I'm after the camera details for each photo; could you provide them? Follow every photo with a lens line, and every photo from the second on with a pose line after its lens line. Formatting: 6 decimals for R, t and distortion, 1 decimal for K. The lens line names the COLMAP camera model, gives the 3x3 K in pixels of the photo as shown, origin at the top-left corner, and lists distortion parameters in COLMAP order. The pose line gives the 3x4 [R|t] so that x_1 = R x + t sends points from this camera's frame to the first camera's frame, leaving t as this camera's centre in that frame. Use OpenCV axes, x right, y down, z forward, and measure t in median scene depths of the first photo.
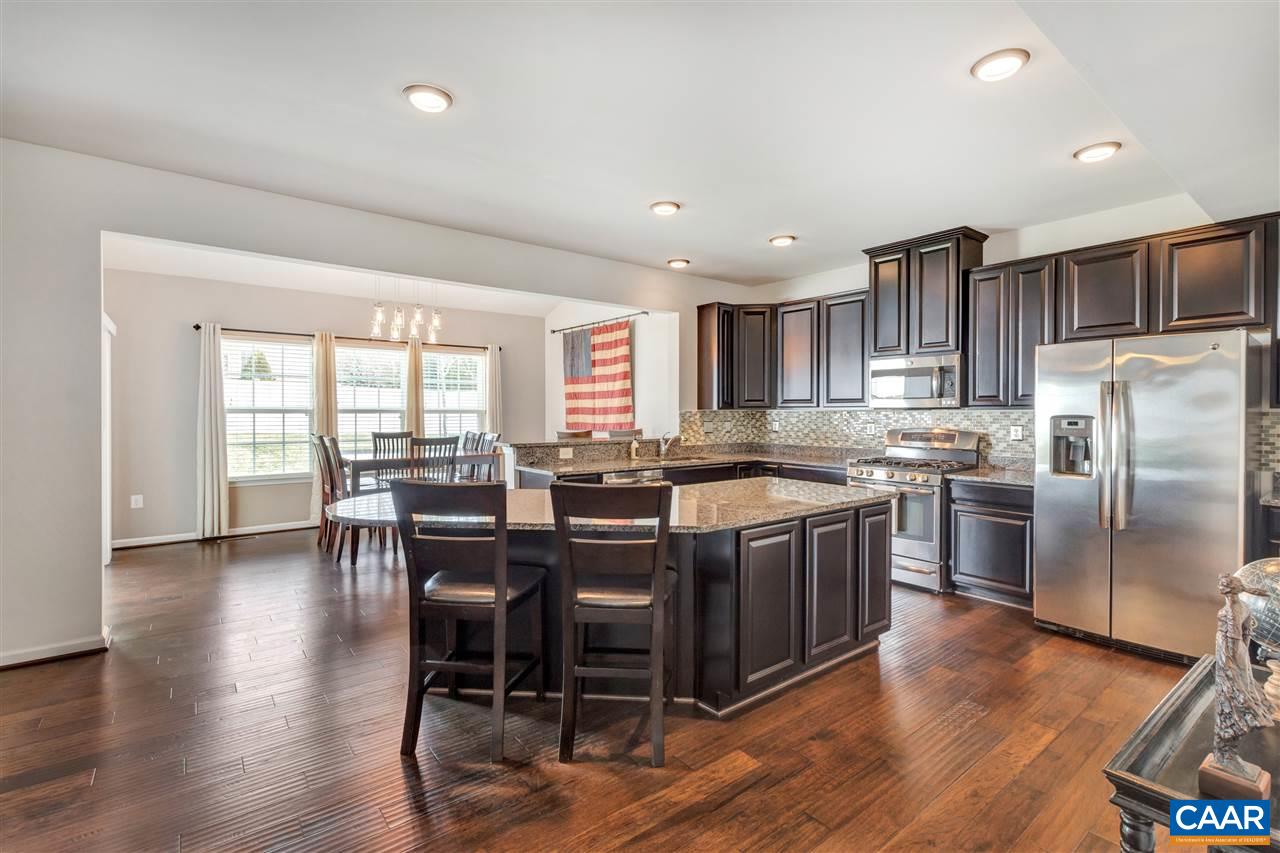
lens RADIAL K [[586.4, 0, 648.5], [0, 586.4, 405.8], [0, 0, 1]] dist [0.003449, 0.000554]
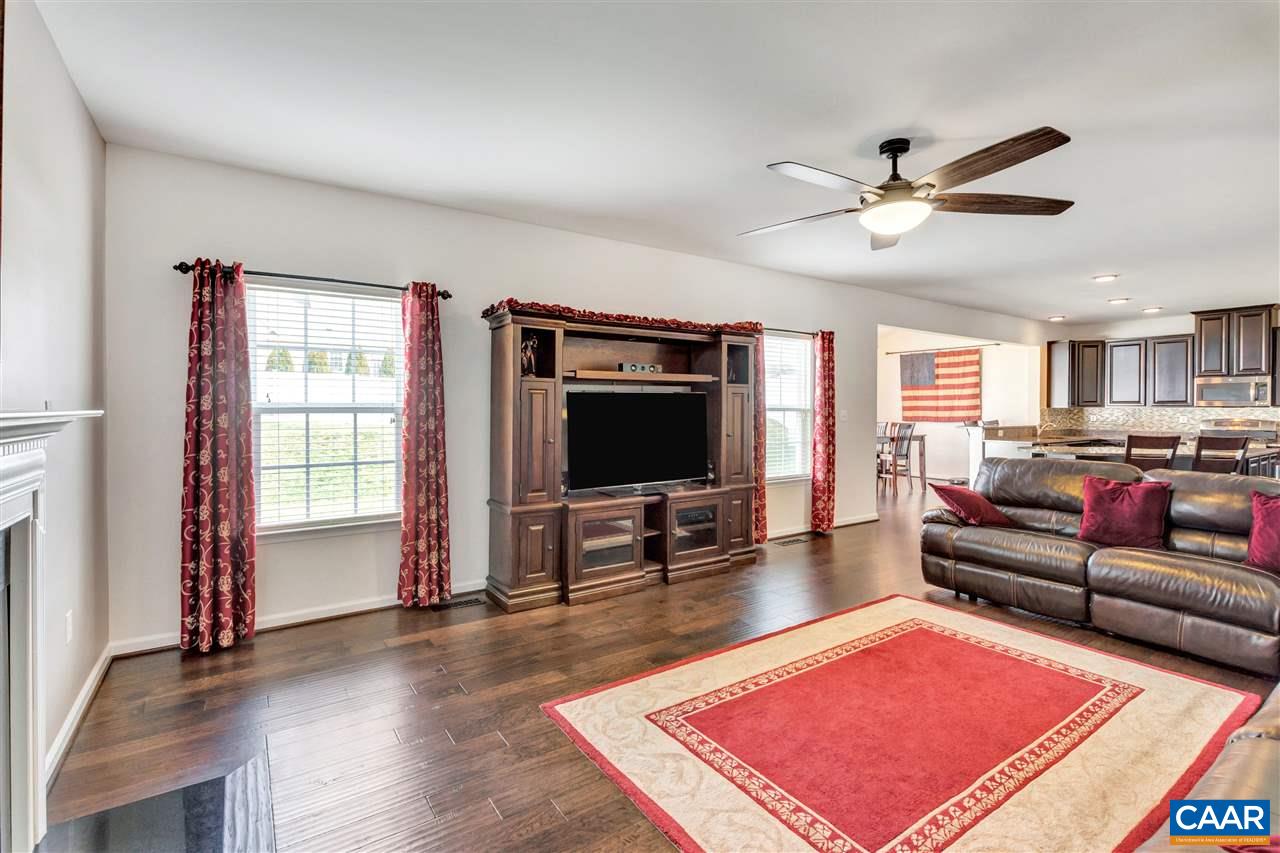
lens RADIAL K [[586.4, 0, 648.5], [0, 586.4, 405.8], [0, 0, 1]] dist [0.003449, 0.000554]
pose [[0.997421, -0.000322, -0.071772, -0.840626], [0.000576, 0.999994, 0.003519, -0.004327], [0.071771, -0.003552, 0.997415, -0.624493]]
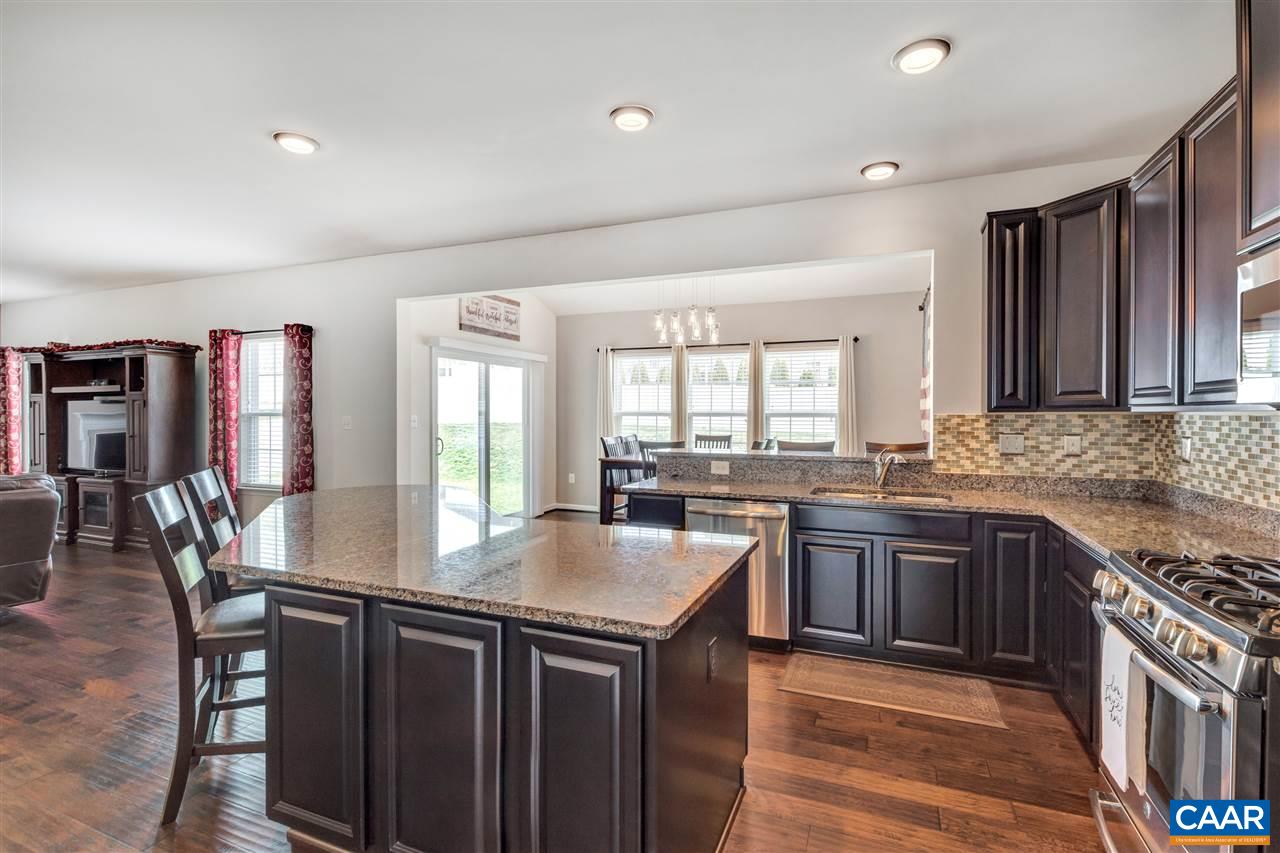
lens RADIAL K [[586.4, 0, 648.5], [0, 586.4, 405.8], [0, 0, 1]] dist [0.003449, 0.000554]
pose [[0.491596, -0.012127, -0.870739, 0.403702], [0.005613, 0.999926, -0.010758, 0.004644], [0.870805, 0.000401, 0.491628, 0.428349]]
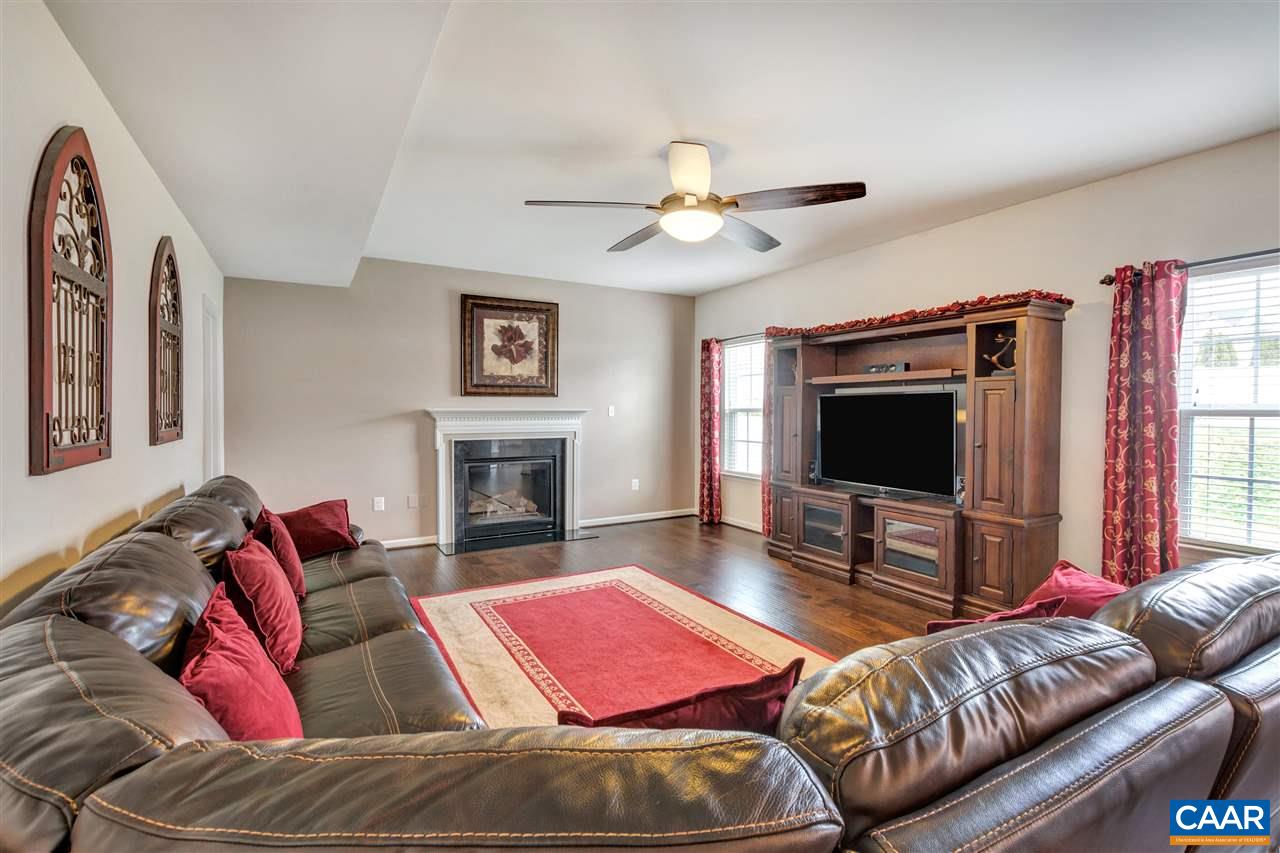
lens RADIAL K [[586.4, 0, 648.5], [0, 586.4, 405.8], [0, 0, 1]] dist [0.003449, 0.000554]
pose [[-0.149067, -0.004977, -0.988815, -0.167340], [0.003035, 0.999980, -0.005491, -0.000612], [0.988822, -0.003819, -0.149049, -0.084680]]
